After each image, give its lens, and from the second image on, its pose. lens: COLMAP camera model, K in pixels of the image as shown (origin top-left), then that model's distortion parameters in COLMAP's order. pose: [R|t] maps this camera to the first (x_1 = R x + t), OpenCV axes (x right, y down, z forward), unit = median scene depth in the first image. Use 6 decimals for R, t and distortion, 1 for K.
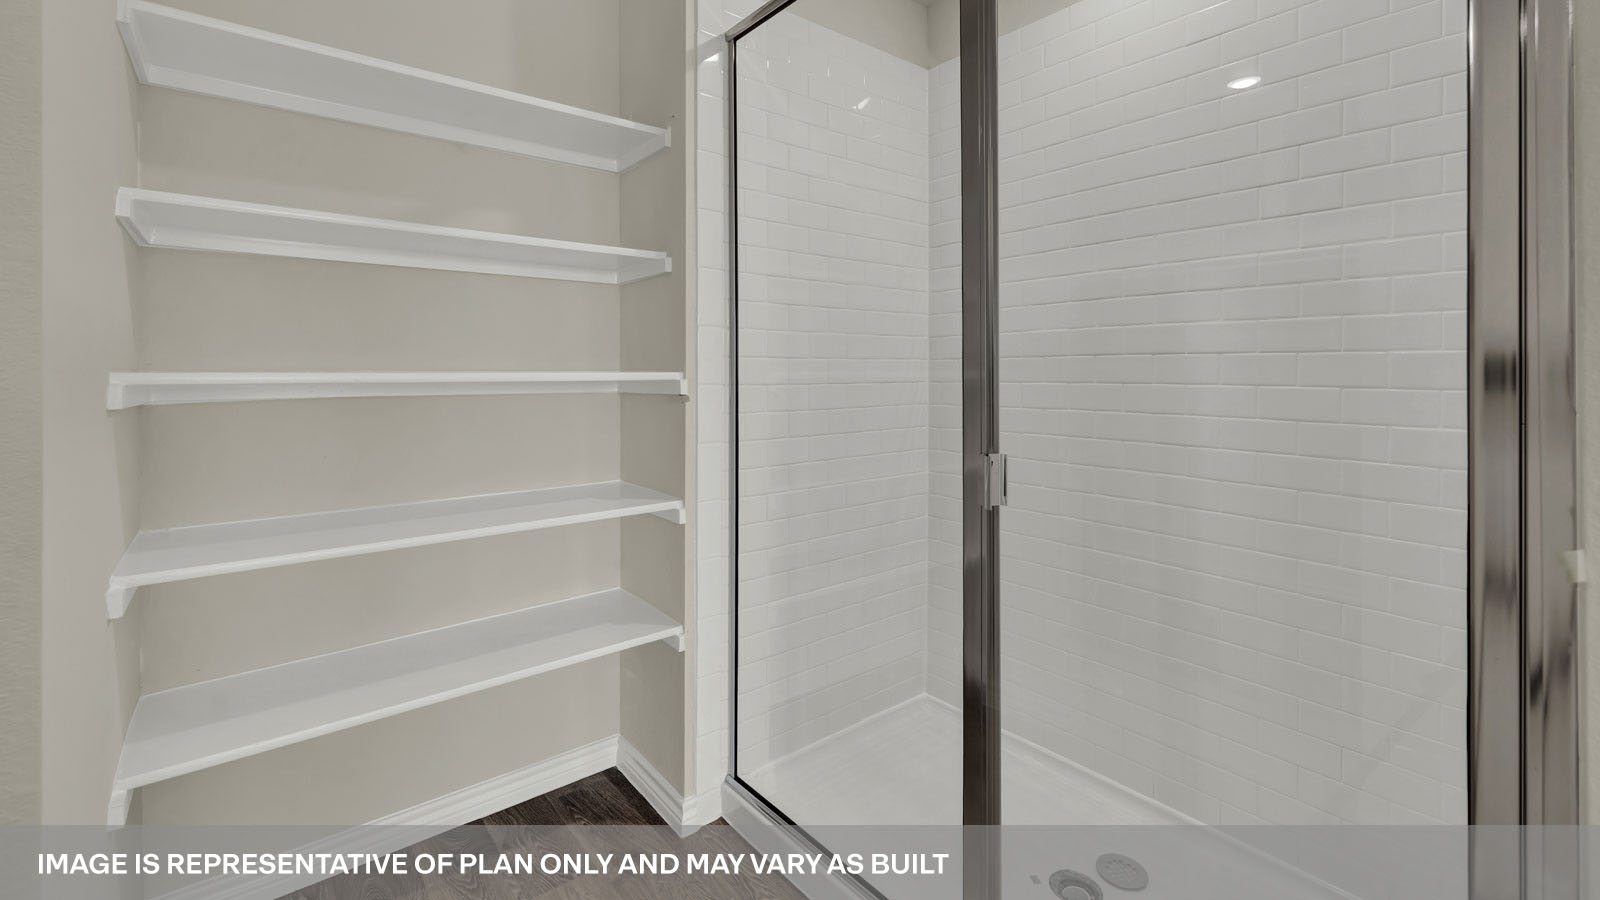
lens RADIAL K [[671.7, 0, 794.5], [0, 671.7, 446.1], [0, 0, 1]] dist [-0.001253, -0.000006]
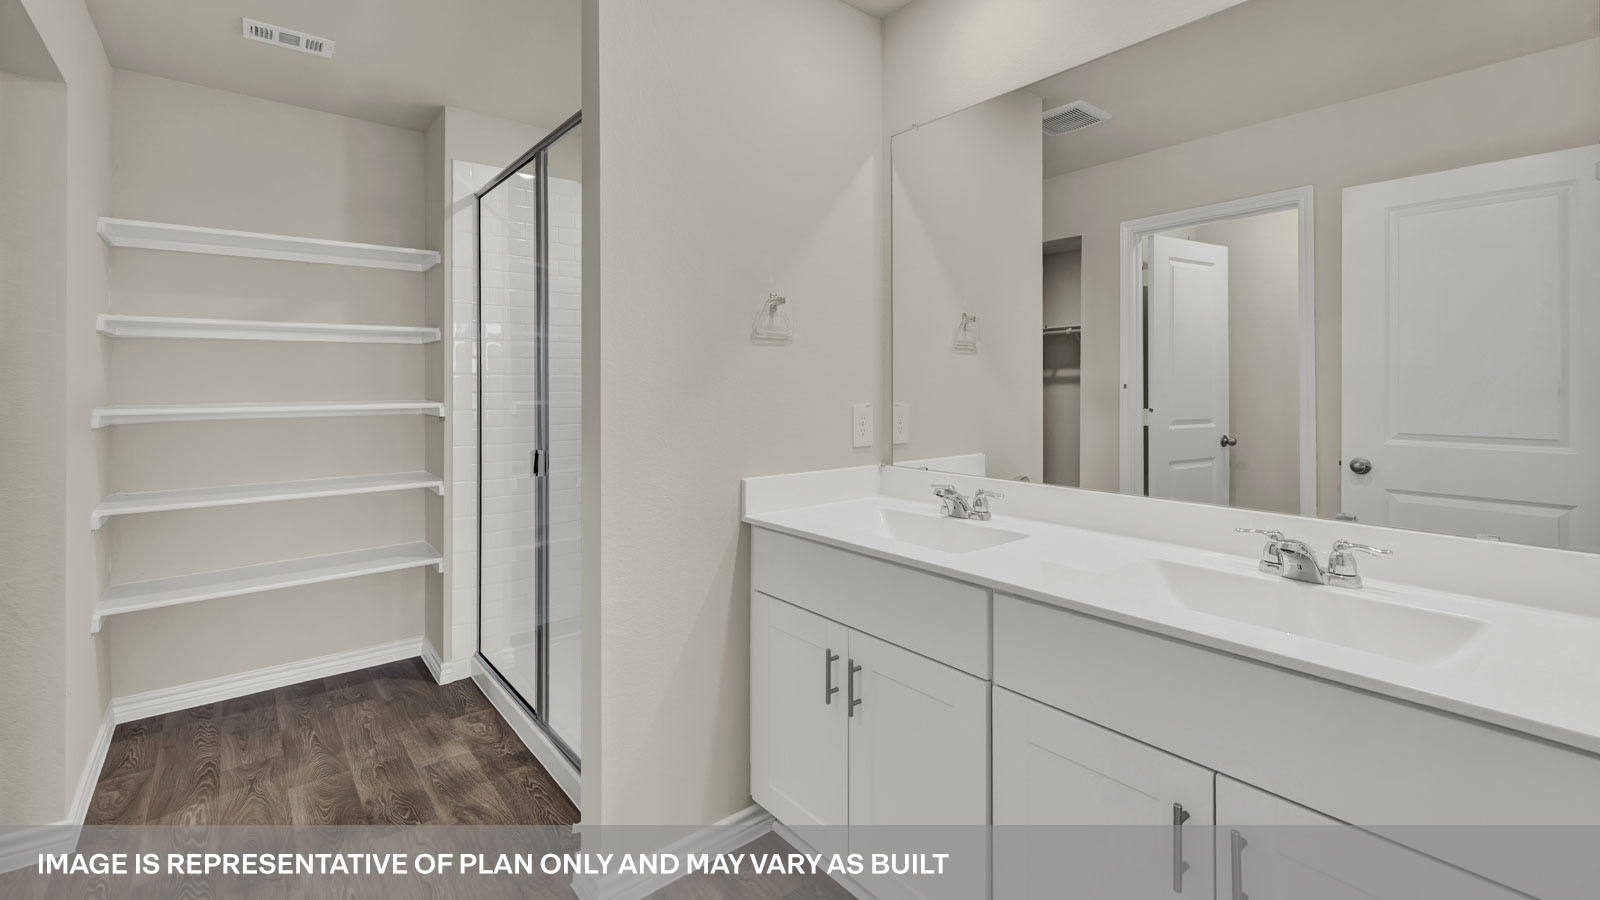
lens RADIAL K [[692.3, 0, 800.0], [0, 692.3, 450.0], [0, 0, 1]] dist [-0.000056, -0.000121]
pose [[0.999989, -0.003343, 0.003295, 0.697400], [0.003369, 0.999964, -0.007734, 0.021966], [-0.003269, 0.007745, 0.999965, -0.690351]]
